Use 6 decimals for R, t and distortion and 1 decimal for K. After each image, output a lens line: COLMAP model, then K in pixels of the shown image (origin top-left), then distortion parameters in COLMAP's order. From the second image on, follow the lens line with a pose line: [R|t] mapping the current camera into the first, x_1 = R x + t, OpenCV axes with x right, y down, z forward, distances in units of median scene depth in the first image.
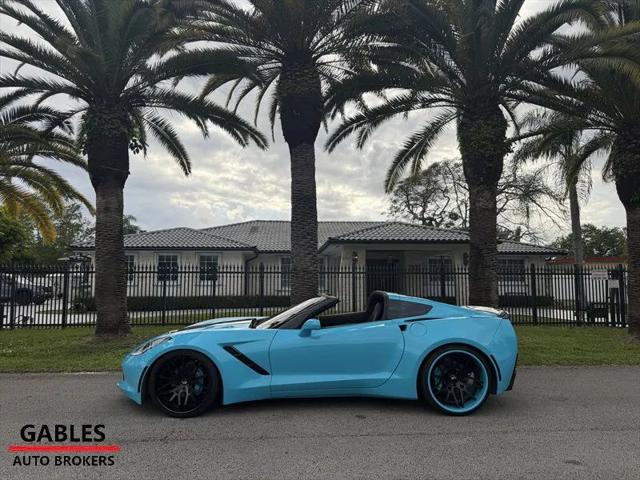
lens RADIAL K [[455.4, 0, 317.7], [0, 455.4, 241.4], [0, 0, 1]] dist [0.060171, -0.075406]
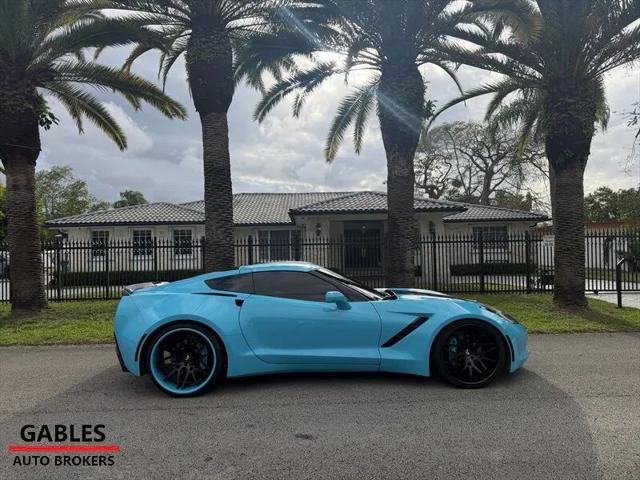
lens RADIAL K [[455.4, 0, 317.7], [0, 455.4, 241.4], [0, 0, 1]] dist [0.060171, -0.075406]
pose [[0.998568, -0.021277, -0.049091, 0.175520], [0.024339, 0.997740, 0.062626, 0.001386], [0.047648, -0.063731, 0.996829, 0.014946]]
